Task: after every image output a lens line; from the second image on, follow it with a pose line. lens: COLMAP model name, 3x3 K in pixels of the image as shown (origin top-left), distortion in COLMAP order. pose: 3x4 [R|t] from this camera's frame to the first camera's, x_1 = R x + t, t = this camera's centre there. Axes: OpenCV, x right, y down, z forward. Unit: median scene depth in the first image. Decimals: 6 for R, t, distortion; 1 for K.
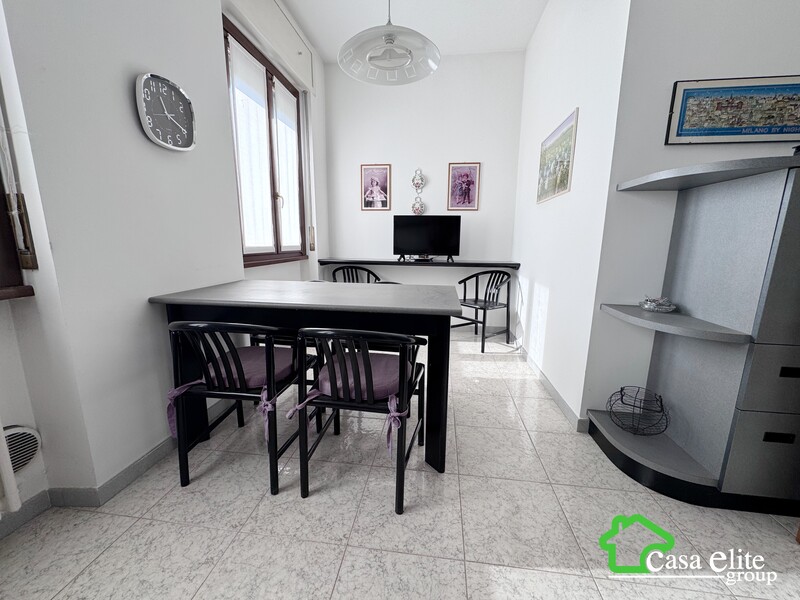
lens RADIAL K [[319.3, 0, 397.8], [0, 319.3, 297.6], [0, 0, 1]] dist [-0.000749, 0.000463]
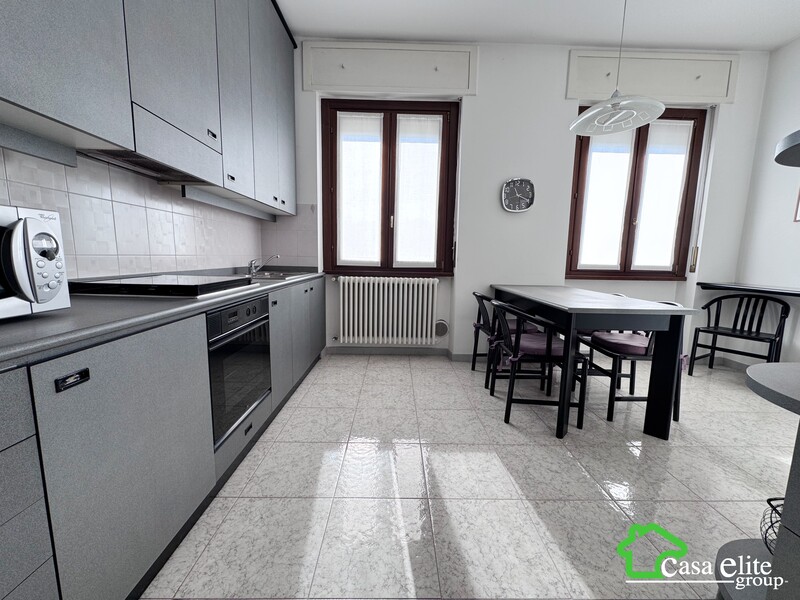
lens RADIAL K [[319.3, 0, 401.9], [0, 319.3, 297.9], [0, 0, 1]] dist [-0.000749, 0.000463]
pose [[0.140525, 0.115497, -0.983317, 0.943879], [-0.189264, 0.977991, 0.087824, 0.007843], [0.971819, 0.173765, 0.159292, 0.075119]]
